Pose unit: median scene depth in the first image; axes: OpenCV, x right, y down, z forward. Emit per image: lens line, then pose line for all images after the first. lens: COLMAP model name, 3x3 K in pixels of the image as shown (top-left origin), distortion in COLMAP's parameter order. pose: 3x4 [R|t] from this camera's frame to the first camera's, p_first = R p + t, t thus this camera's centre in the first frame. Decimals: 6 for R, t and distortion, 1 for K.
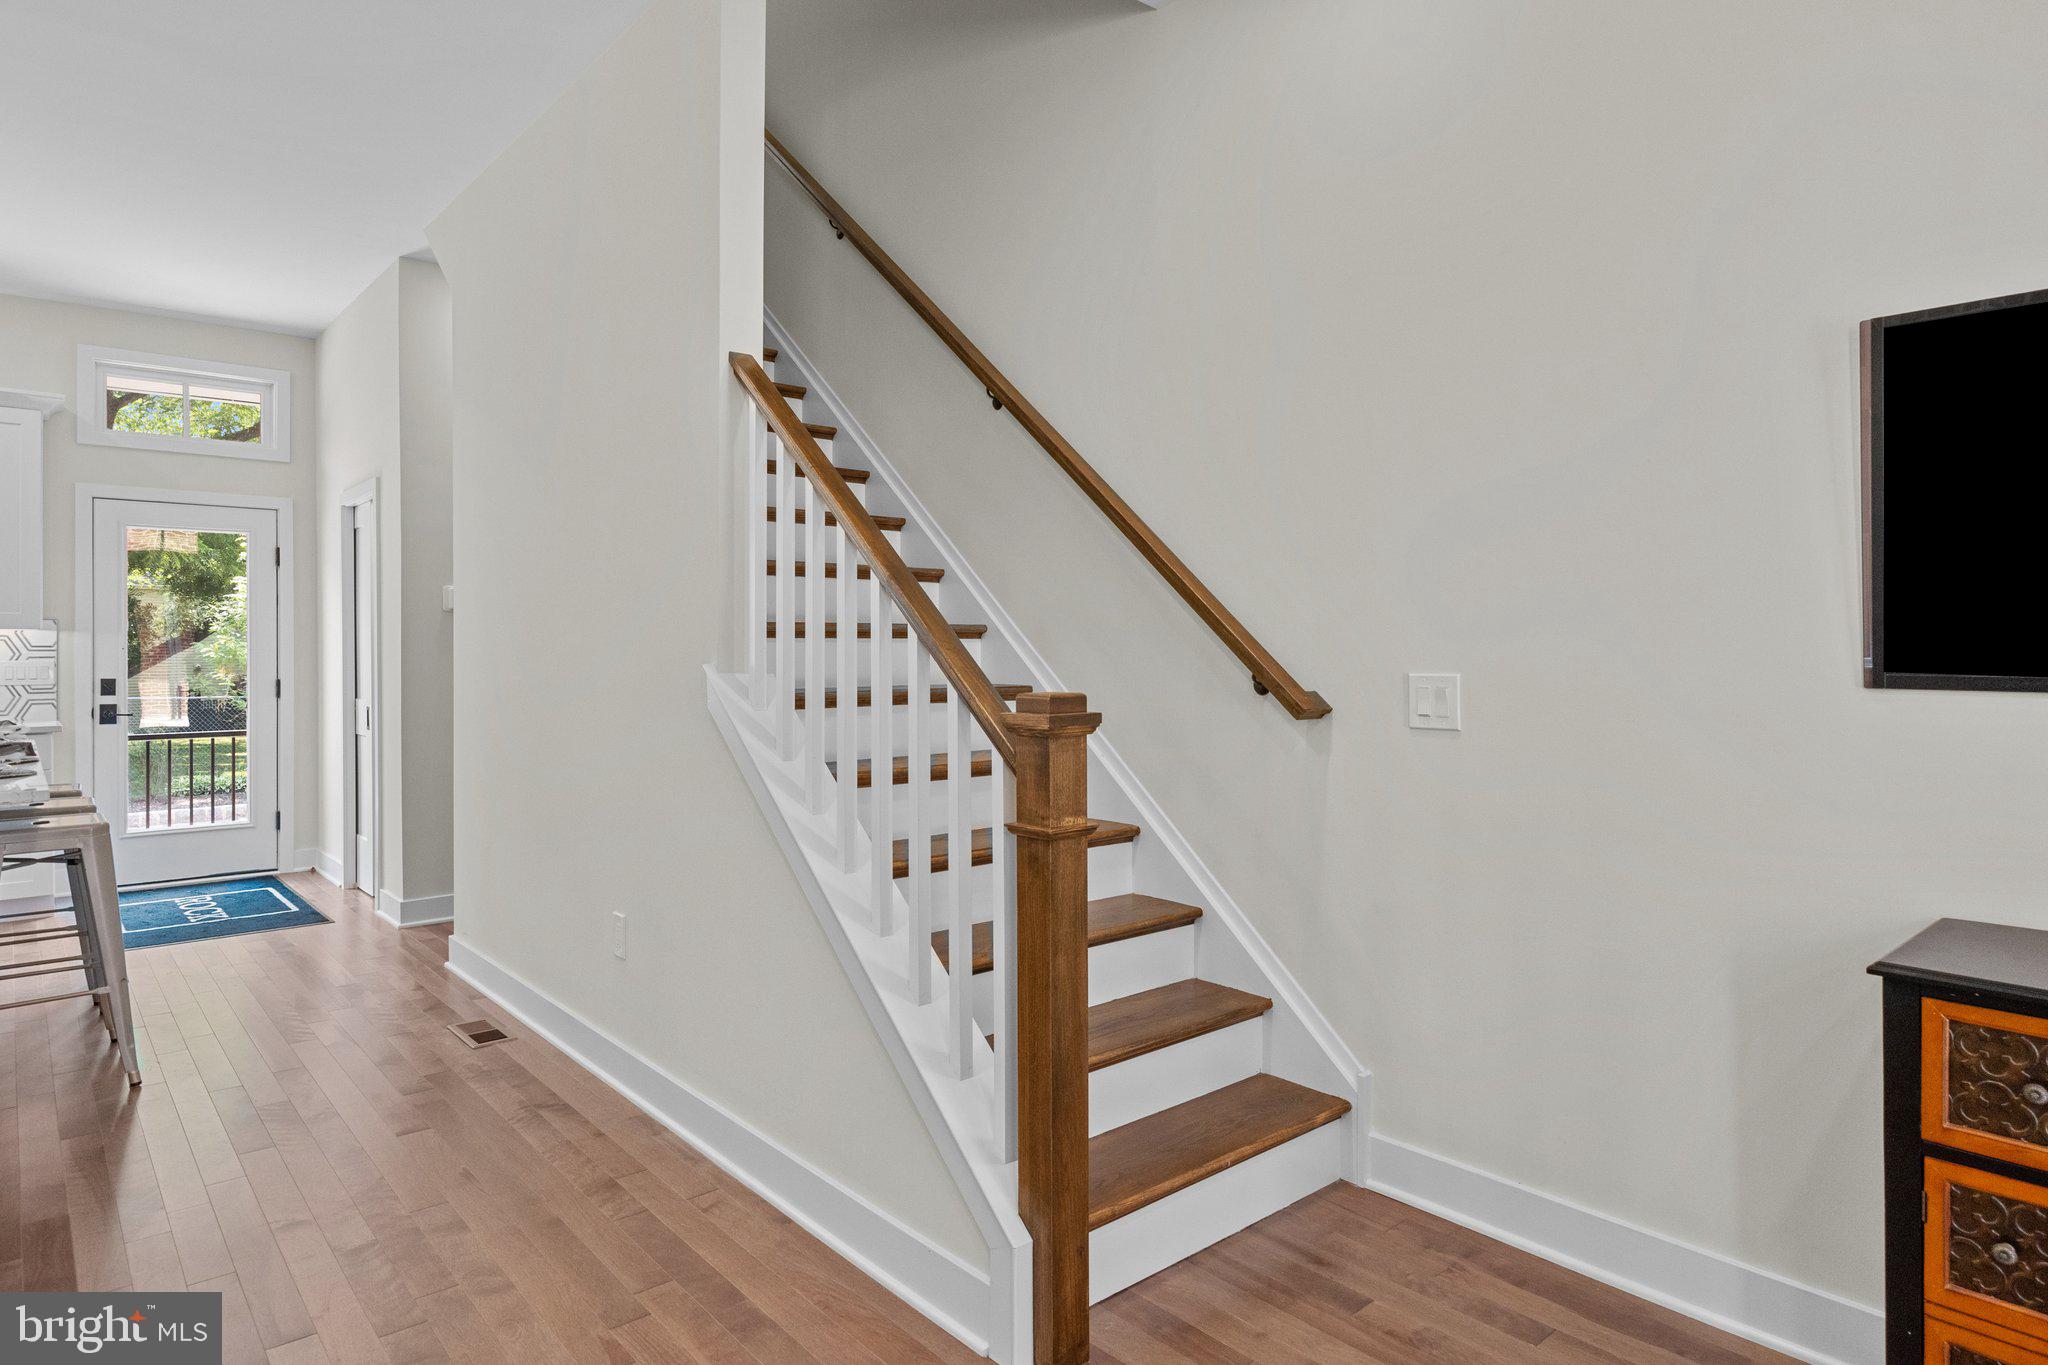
lens RADIAL K [[1176.7, 0, 1050.5], [0, 1176.7, 653.3], [0, 0, 1]] dist [0.001887, -0.002440]
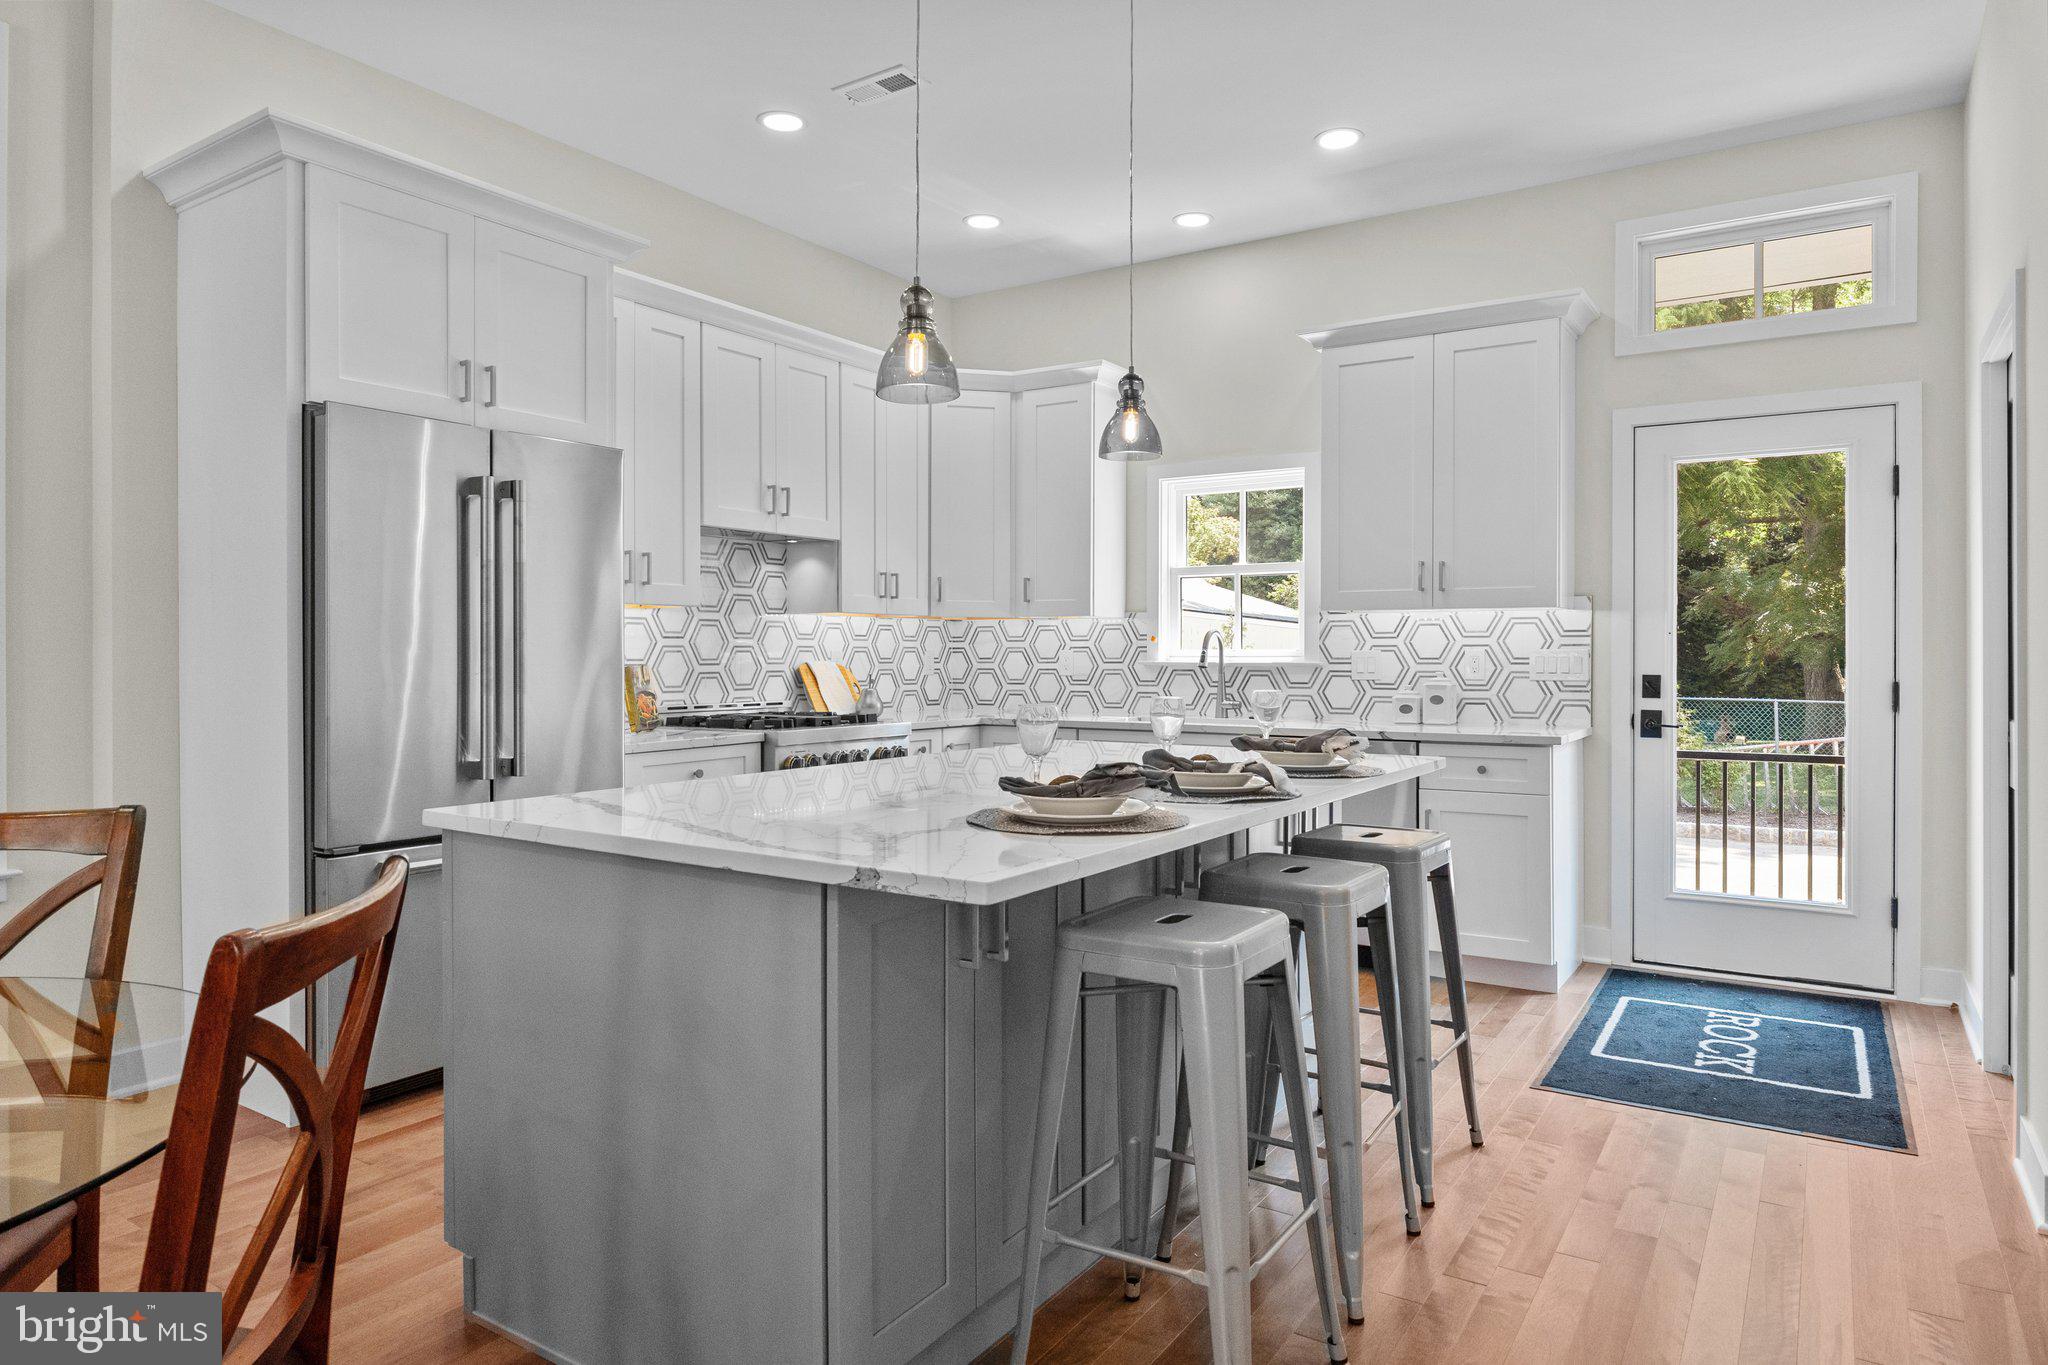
lens RADIAL K [[1215.5, 0, 1048.4], [0, 1215.5, 654.4], [0, 0, 1]] dist [0.000256, -0.000551]
pose [[0.263460, 0.002633, -0.964667, -0.370337], [-0.001300, 0.999996, 0.002374, 0.016196], [0.964669, 0.000628, 0.263463, 0.924814]]
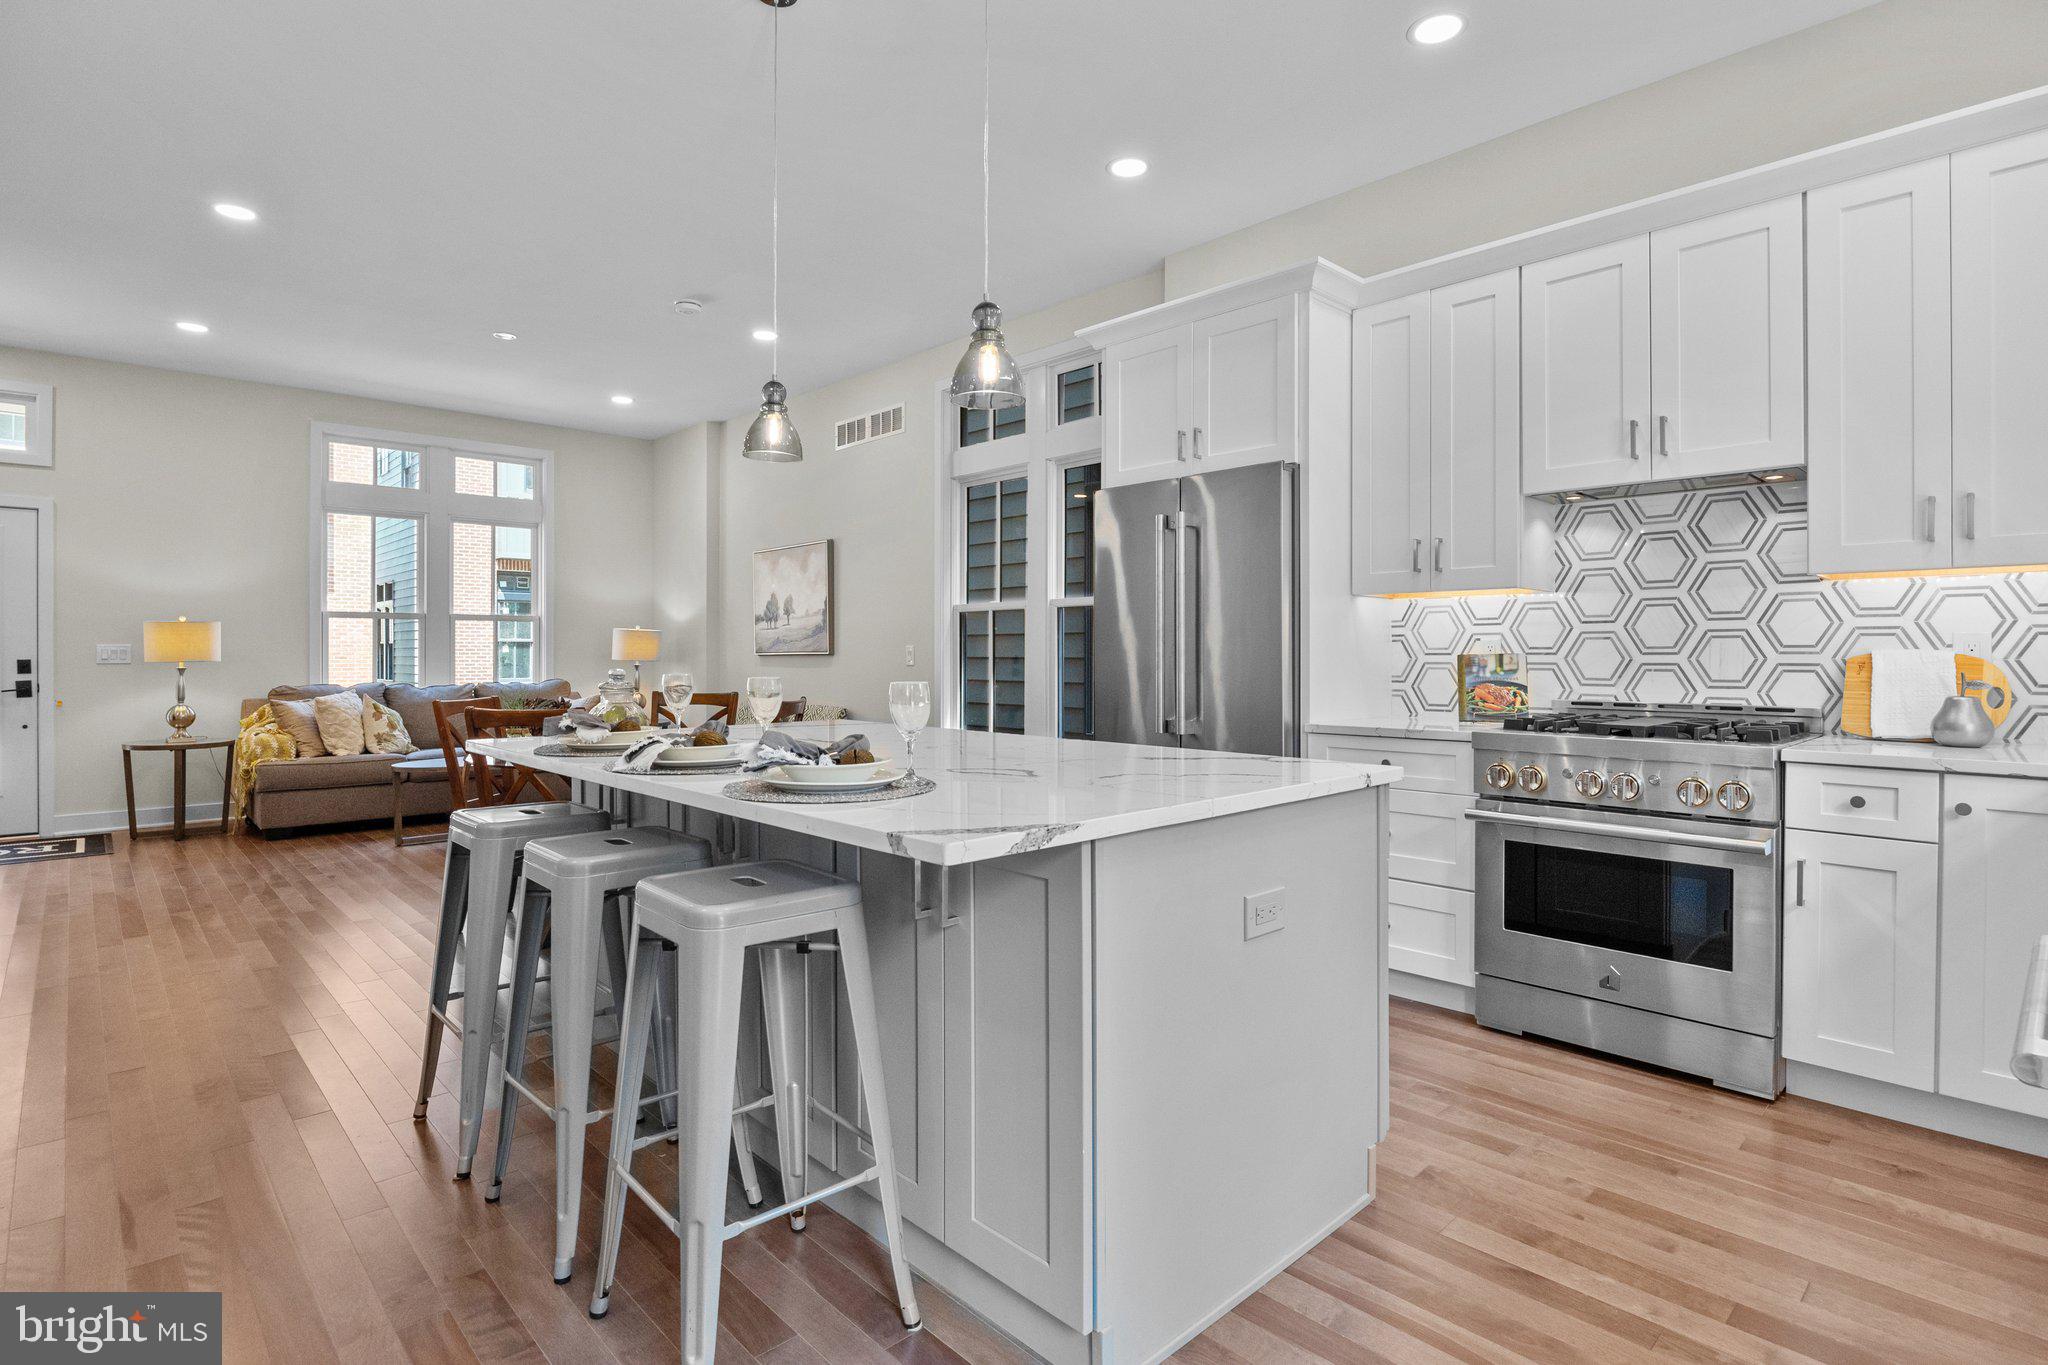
lens RADIAL K [[1014.6, 0, 1027.8], [0, 1014.6, 665.6], [0, 0, 1]] dist [-0.004714, -0.001182]
pose [[-0.999500, -0.001058, -0.031598, -1.368303], [-0.001417, 0.999935, 0.011348, 0.036387], [0.031584, 0.011387, -0.999436, 2.010992]]
